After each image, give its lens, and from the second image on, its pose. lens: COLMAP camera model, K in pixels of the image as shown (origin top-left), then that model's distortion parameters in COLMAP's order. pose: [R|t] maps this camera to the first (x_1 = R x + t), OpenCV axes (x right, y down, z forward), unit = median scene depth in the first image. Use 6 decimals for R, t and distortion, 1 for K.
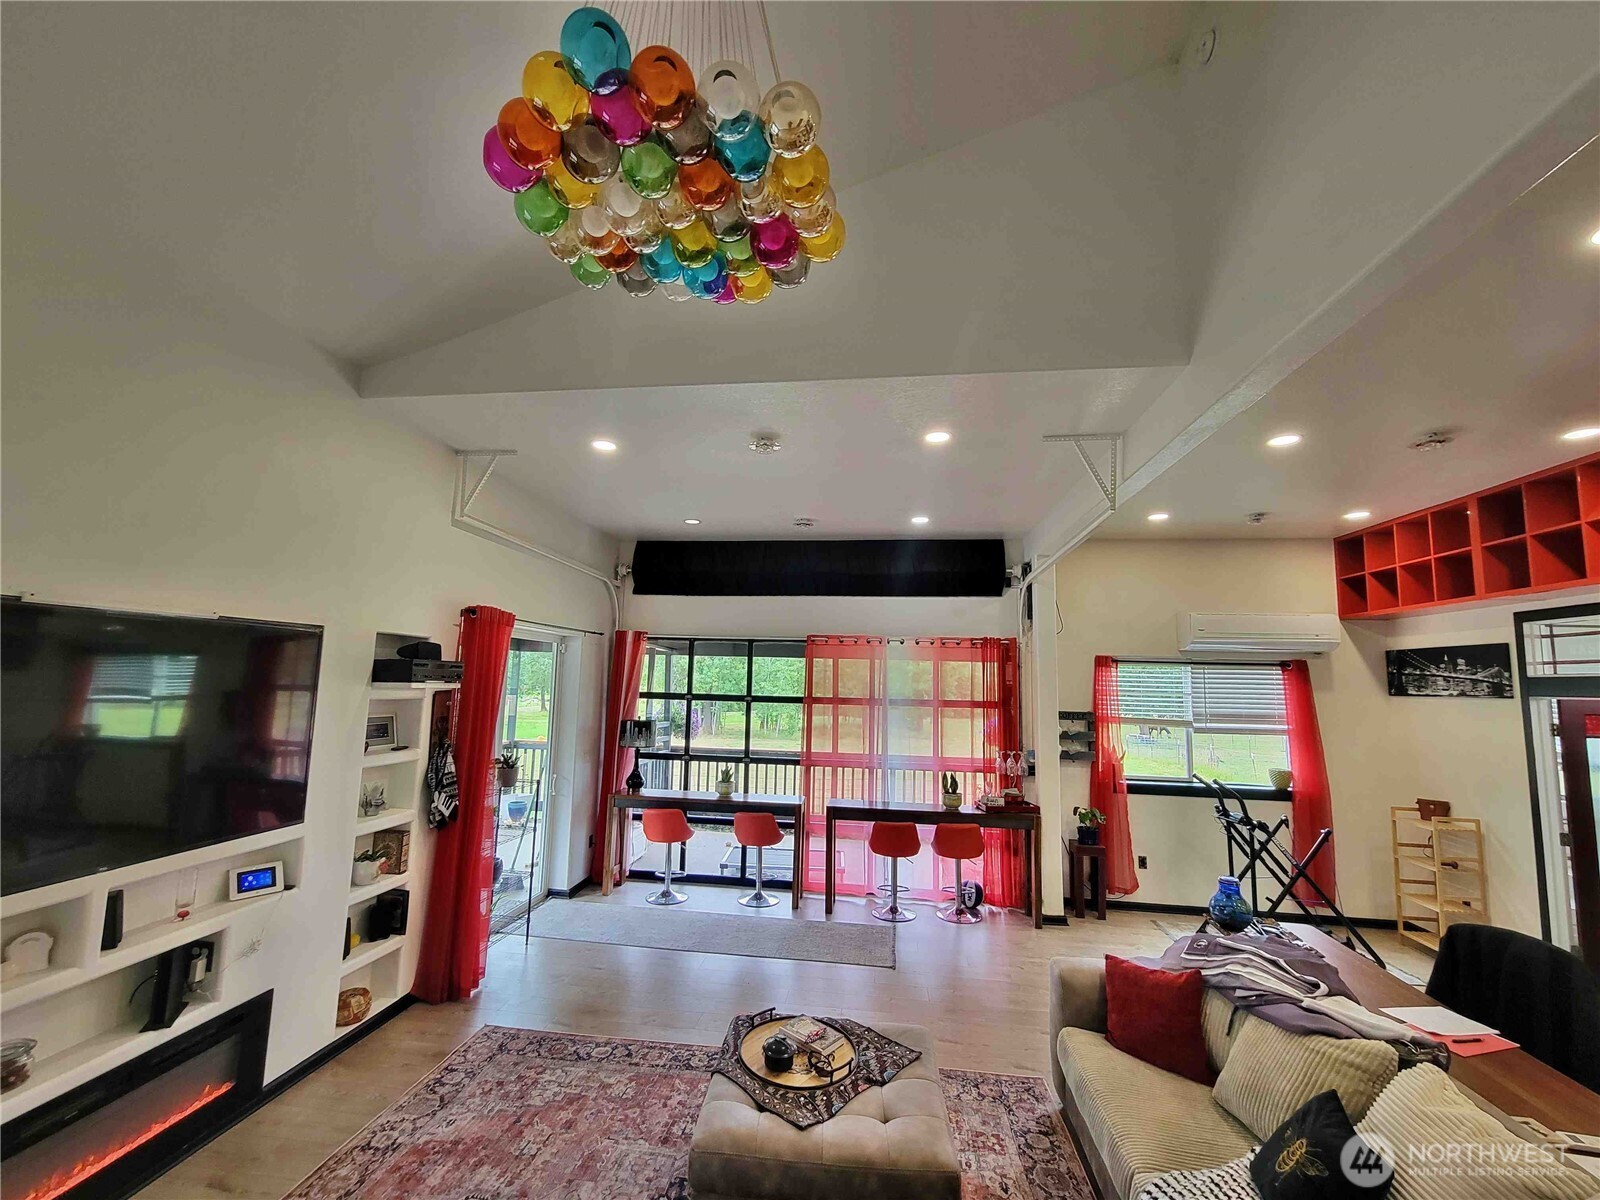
lens RADIAL K [[645.8, 0, 802.2], [0, 645.8, 604.4], [0, 0, 1]] dist [0.002450, -0.000337]
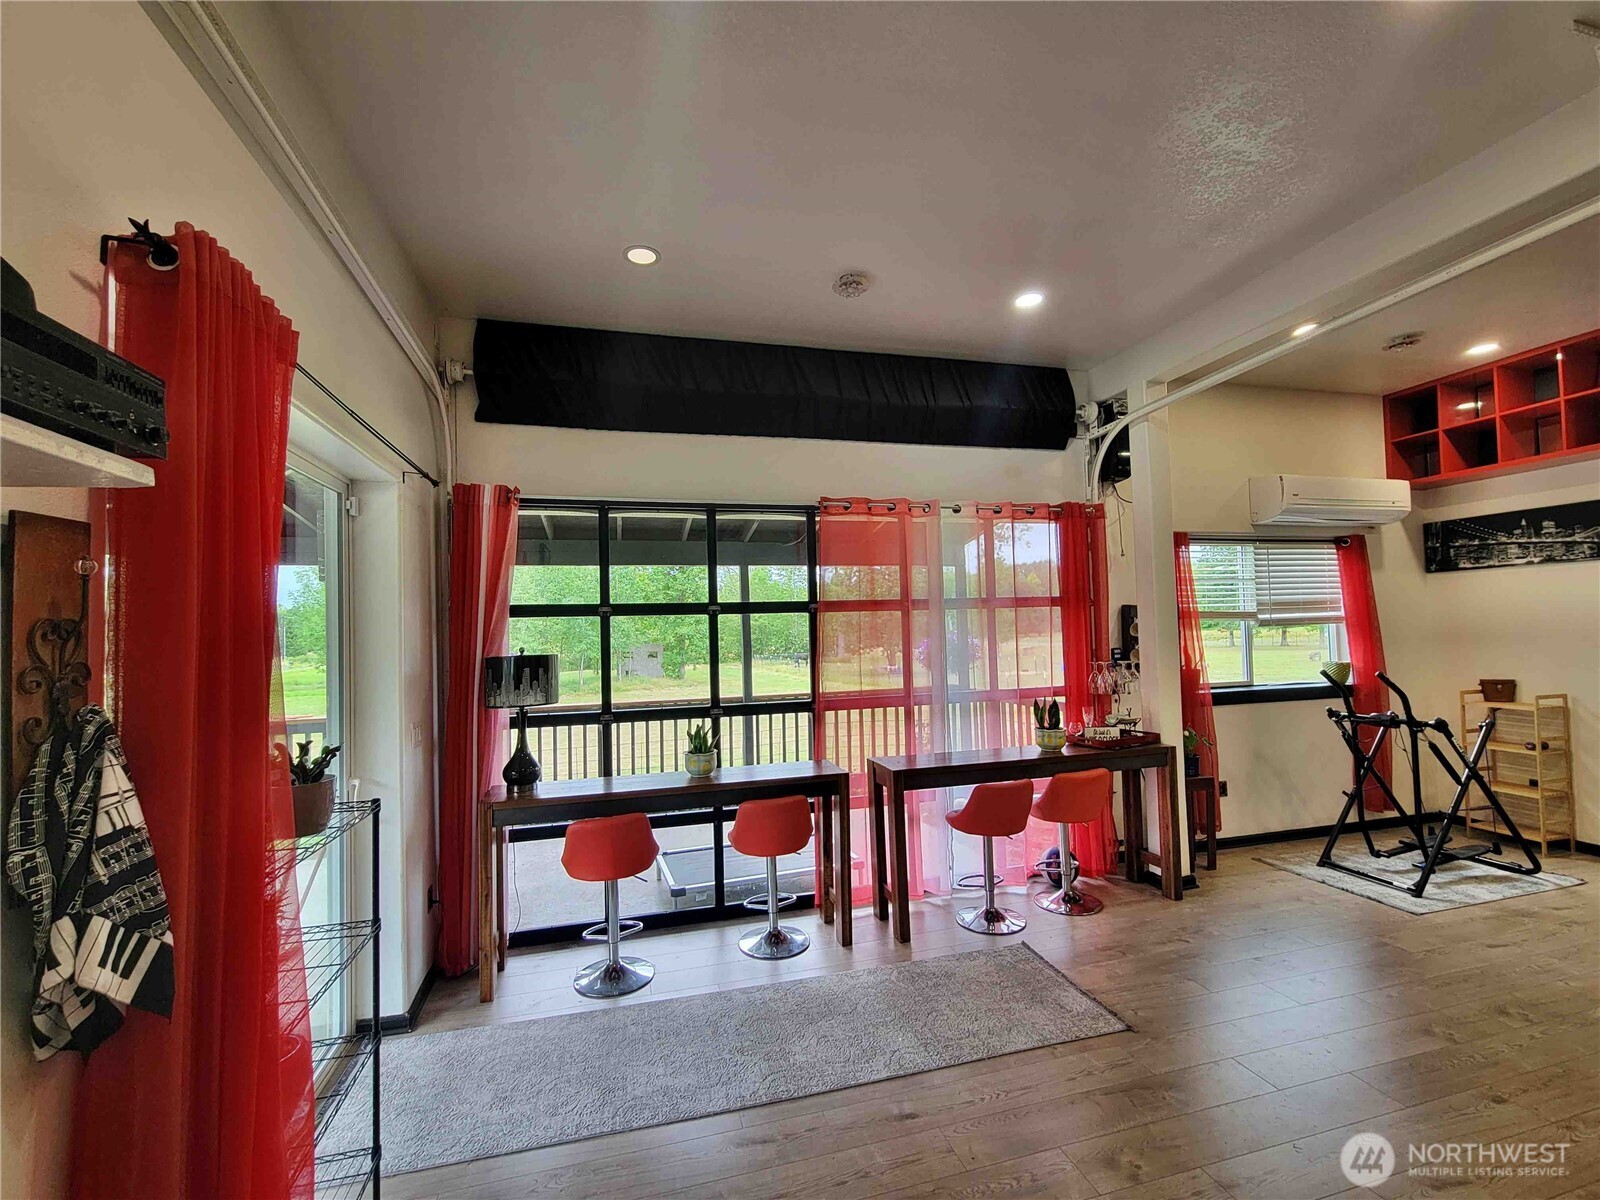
lens RADIAL K [[673.3, 0, 794.9], [0, 673.3, 605.3], [0, 0, 1]] dist [-0.001291, 0.000526]
pose [[0.925269, -0.035536, 0.377644, -0.268200], [0.005285, 0.996713, 0.080843, 0.102188], [-0.379276, -0.072806, 0.922415, 0.447209]]
